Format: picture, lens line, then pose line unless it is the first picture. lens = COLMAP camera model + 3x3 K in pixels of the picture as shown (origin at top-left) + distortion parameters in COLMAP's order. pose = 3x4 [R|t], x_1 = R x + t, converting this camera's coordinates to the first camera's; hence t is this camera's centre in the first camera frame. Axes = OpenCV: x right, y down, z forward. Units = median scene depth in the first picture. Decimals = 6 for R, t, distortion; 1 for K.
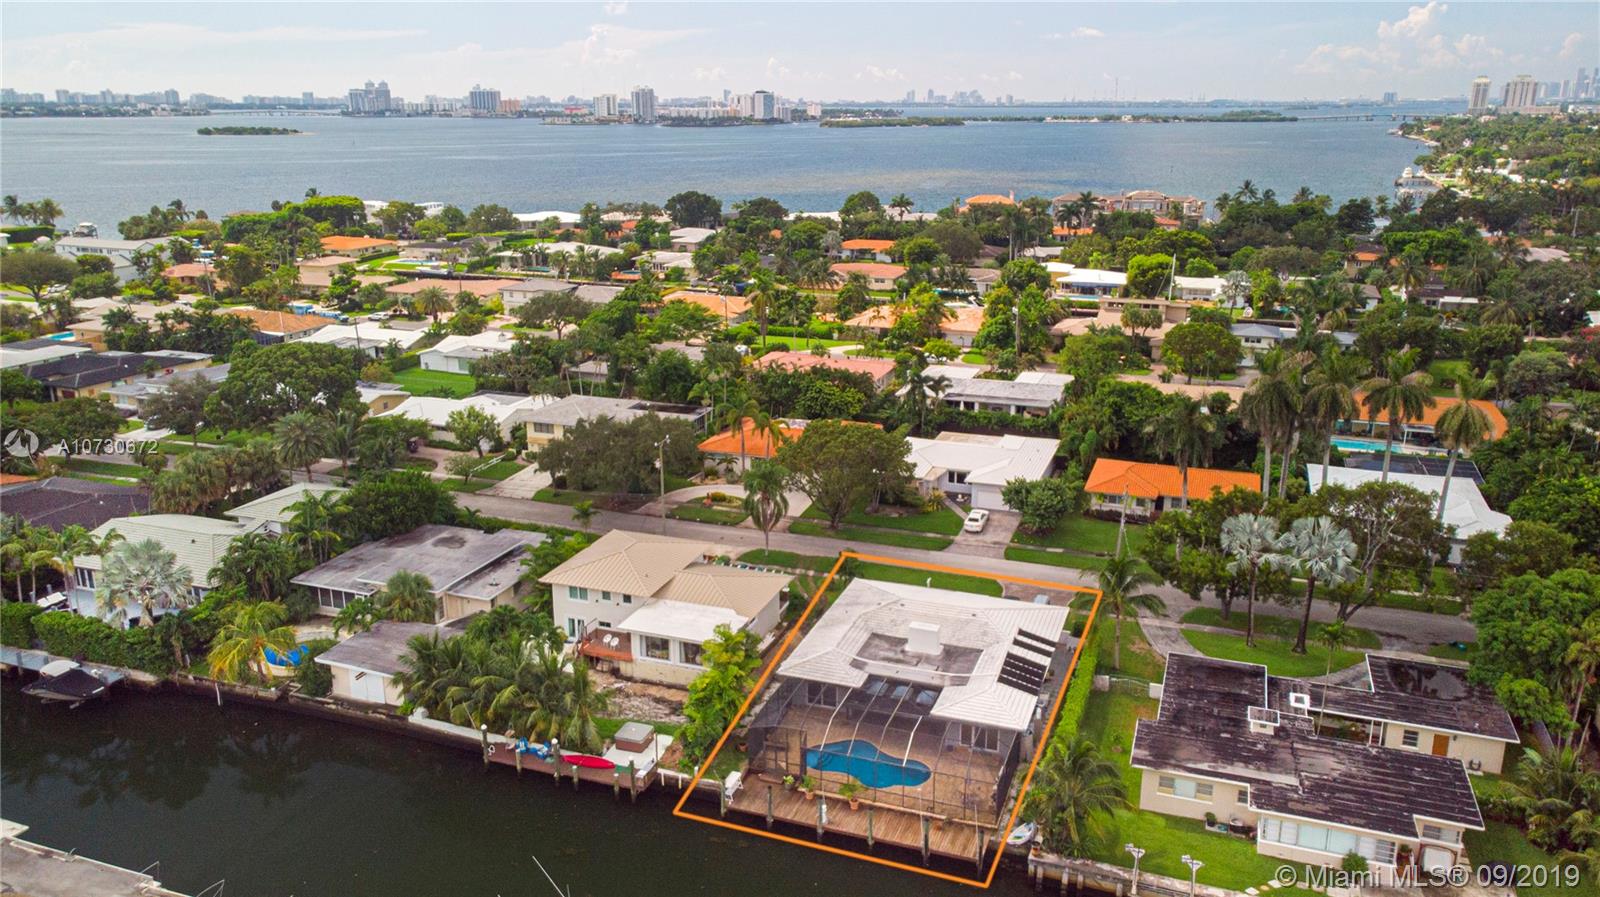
lens RADIAL K [[1166.0, 0, 815.1], [0, 1166.0, 431.0], [0, 0, 1]] dist [0.027463, 0.014169]
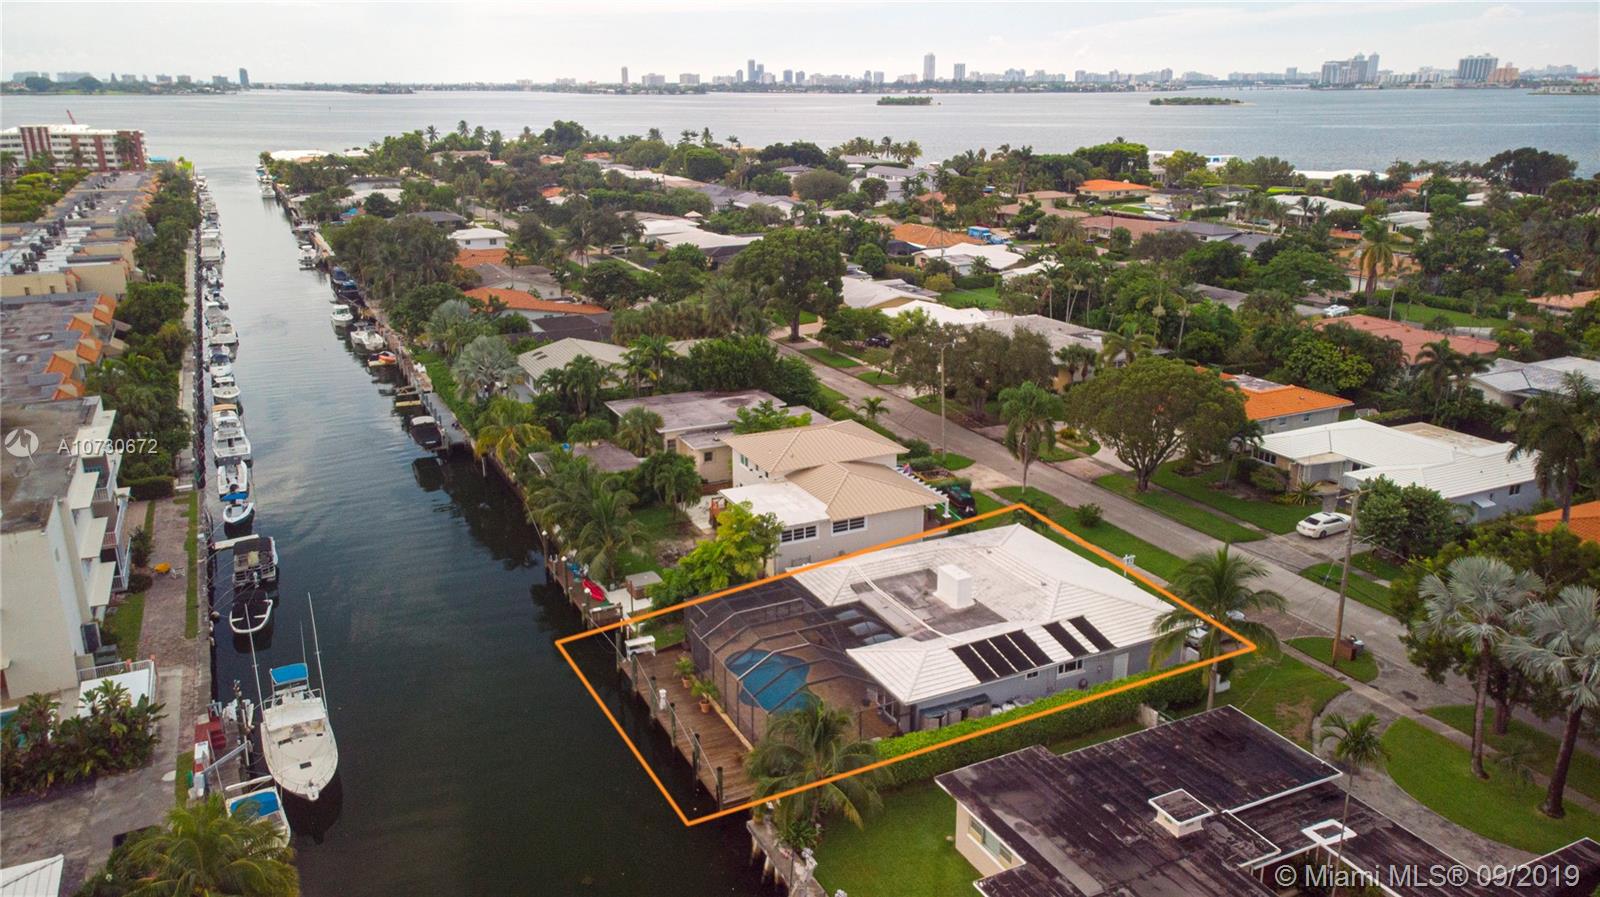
lens RADIAL K [[1166.0, 0, 811.0], [0, 1166.0, 453.4], [0, 0, 1]] dist [0.027463, 0.014169]
pose [[0.720967, 0.208953, -0.660715, 0.464491], [-0.184778, 0.976903, 0.107319, 0.015708], [0.667880, 0.044712, 0.742925, 0.281233]]
